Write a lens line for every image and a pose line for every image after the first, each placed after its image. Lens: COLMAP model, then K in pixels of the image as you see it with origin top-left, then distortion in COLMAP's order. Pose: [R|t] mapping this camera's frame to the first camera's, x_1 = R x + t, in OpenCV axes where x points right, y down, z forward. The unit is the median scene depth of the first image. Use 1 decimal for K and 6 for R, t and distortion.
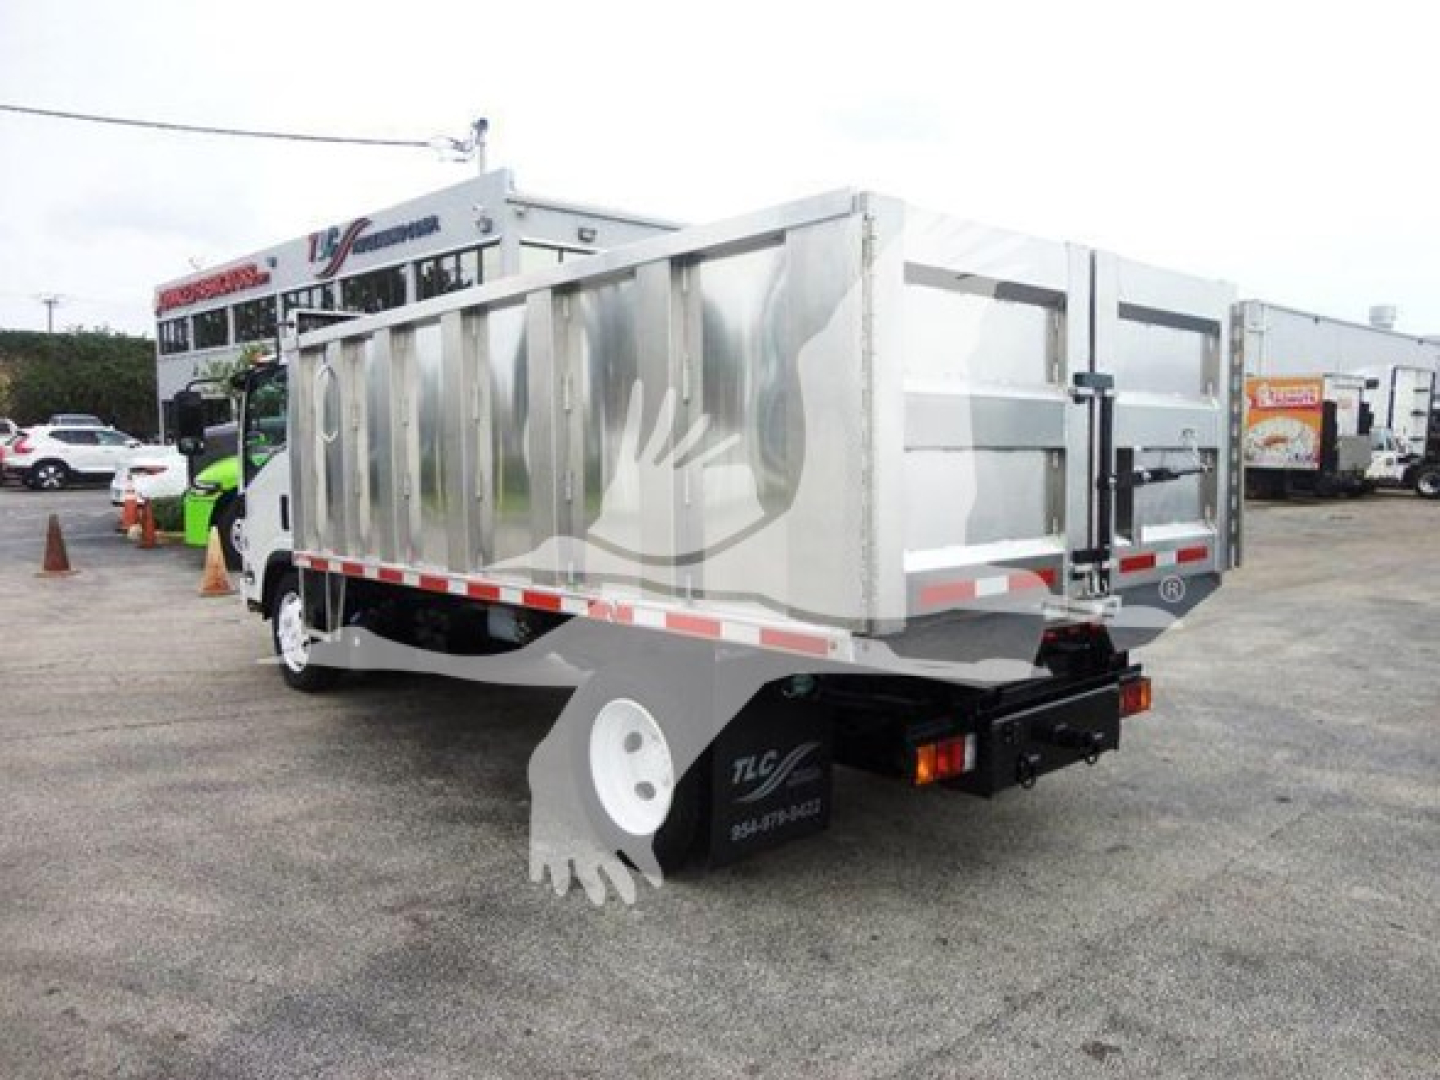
lens RADIAL K [[1079.3, 0, 731.4], [0, 1079.3, 537.4], [0, 0, 1]] dist [-0.005248, -0.003631]
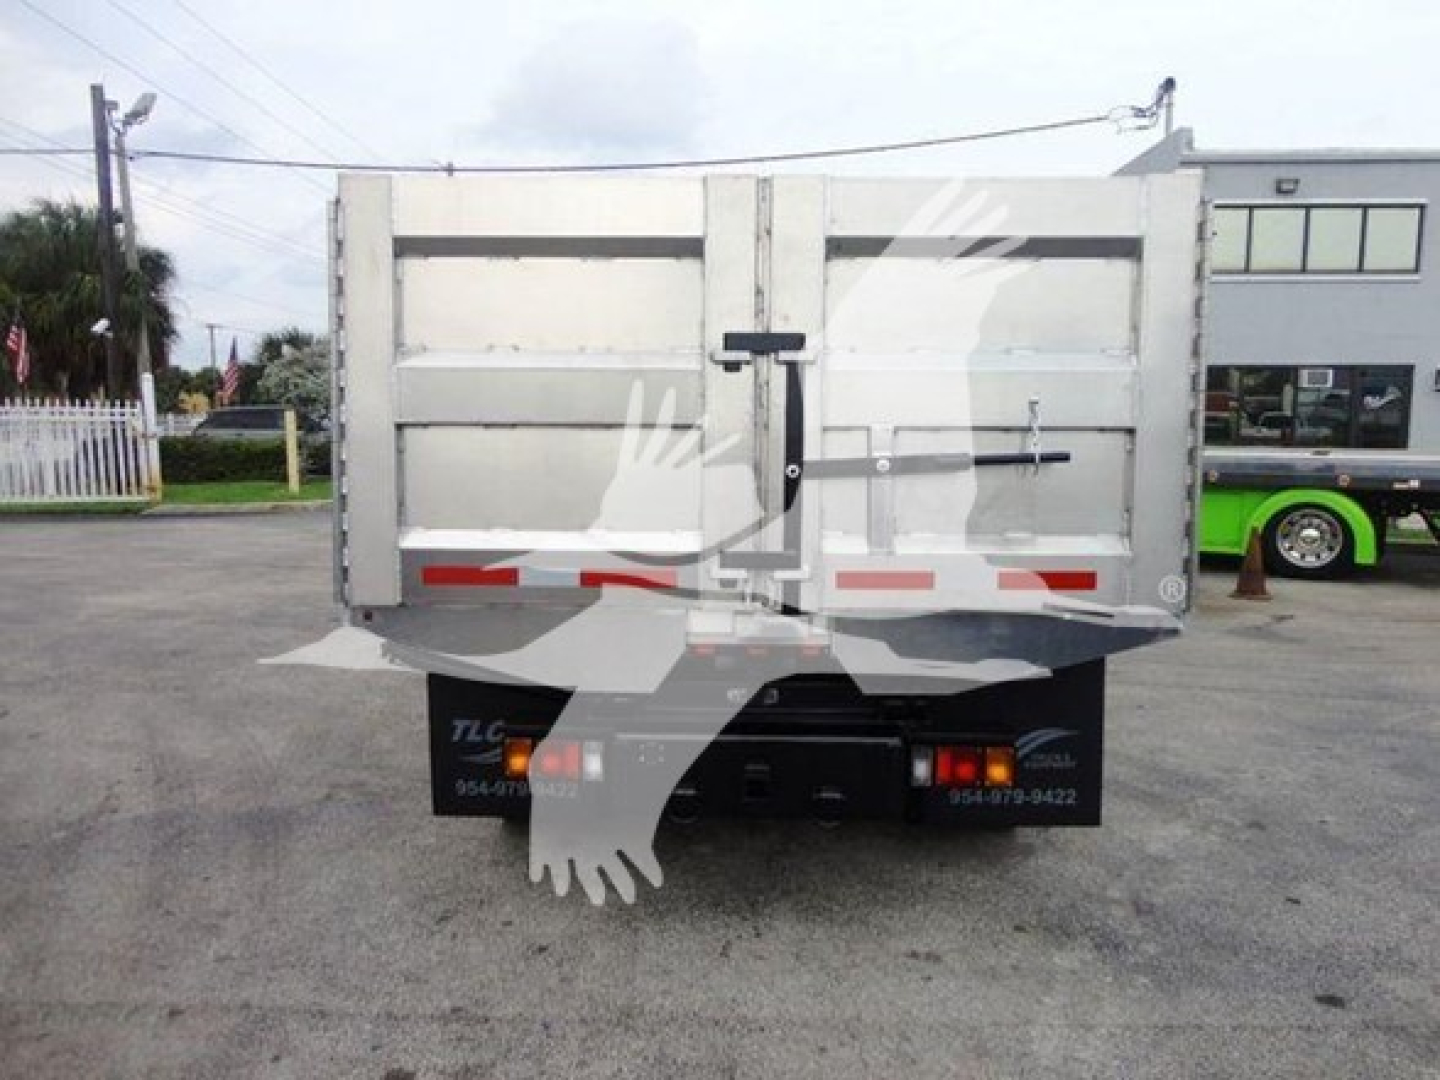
lens RADIAL K [[1071.3, 0, 718.2], [0, 1071.3, 531.6], [0, 0, 1]] dist [-0.022346, 0.004984]
pose [[0.708147, 0.072412, -0.702342, 0.879048], [-0.064796, 0.997194, 0.037480, -0.032775], [0.703085, 0.018968, 0.710853, 0.412871]]
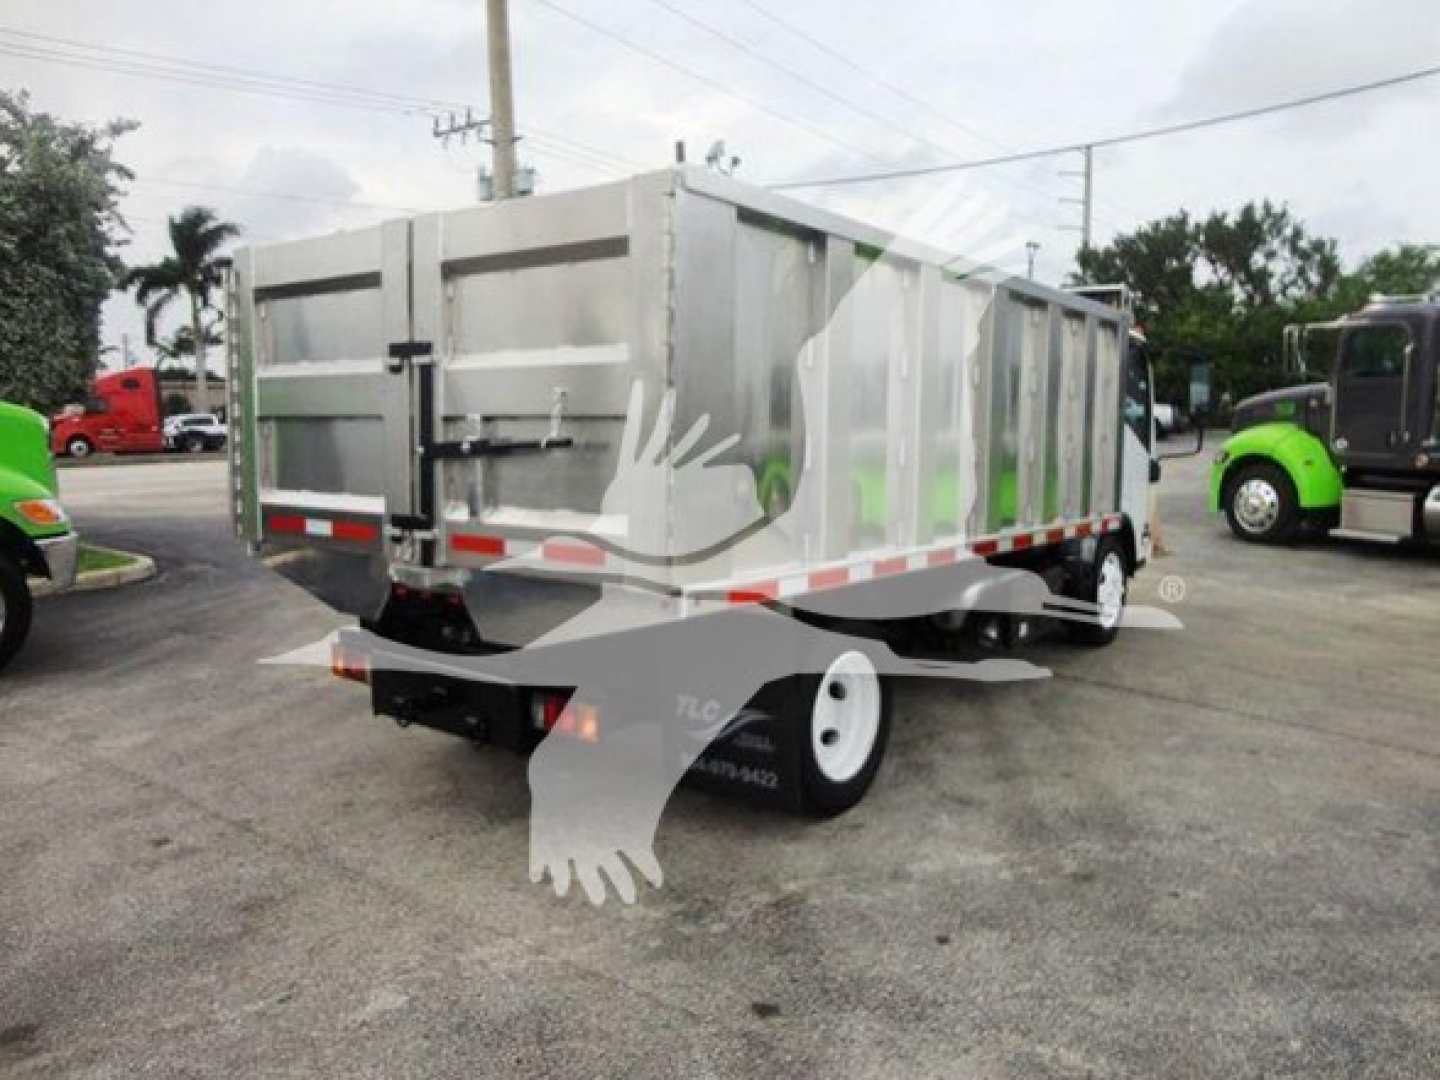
lens RADIAL K [[1071.3, 0, 718.2], [0, 1071.3, 531.6], [0, 0, 1]] dist [-0.022346, 0.004984]
pose [[0.169661, 0.108290, -0.979535, 1.382338], [-0.081666, 0.992071, 0.095530, -0.095625], [0.982113, 0.063787, 0.177159, 1.114643]]
